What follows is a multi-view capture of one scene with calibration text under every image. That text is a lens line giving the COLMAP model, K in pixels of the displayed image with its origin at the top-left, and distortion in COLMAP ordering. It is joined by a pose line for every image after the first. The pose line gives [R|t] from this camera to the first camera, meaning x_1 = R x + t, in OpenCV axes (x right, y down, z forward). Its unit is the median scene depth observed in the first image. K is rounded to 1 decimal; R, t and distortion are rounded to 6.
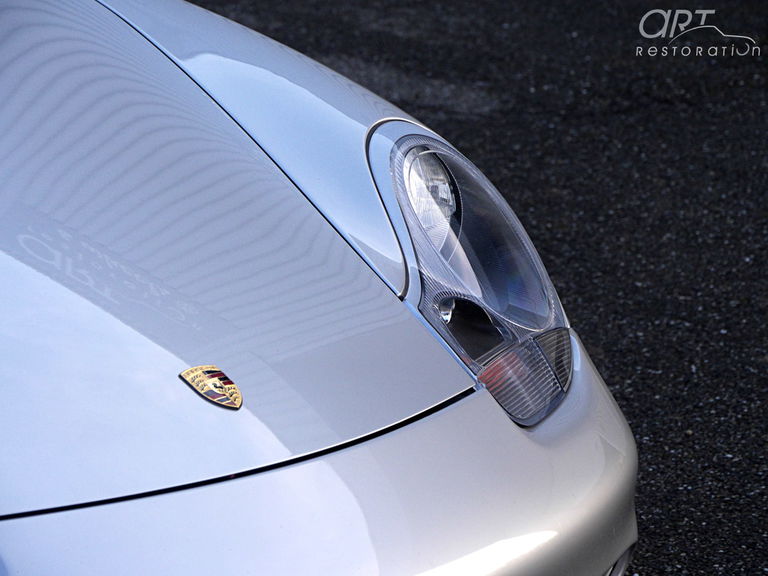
lens RADIAL K [[3475.0, 0, 384.2], [0, 3475.0, 287.8], [0, 0, 1]] dist [0.344409, 0.000000]
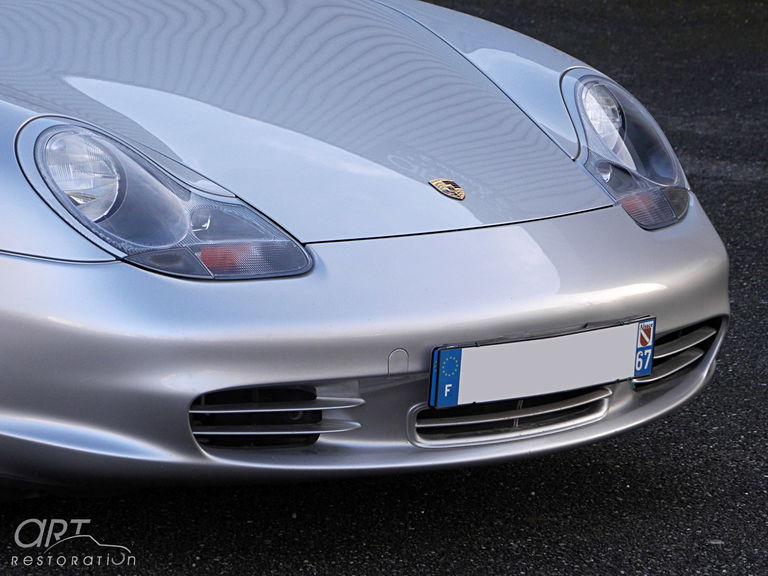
lens RADIAL K [[3777.6, 0, 383.8], [0, 3777.6, 287.9], [0, 0, 1]] dist [-1.254309, 0.000000]
pose [[0.993172, -0.032416, -0.112066, 0.101700], [0.024989, 0.997436, -0.067052, 0.162298], [0.113953, 0.063794, 0.991436, -0.677763]]
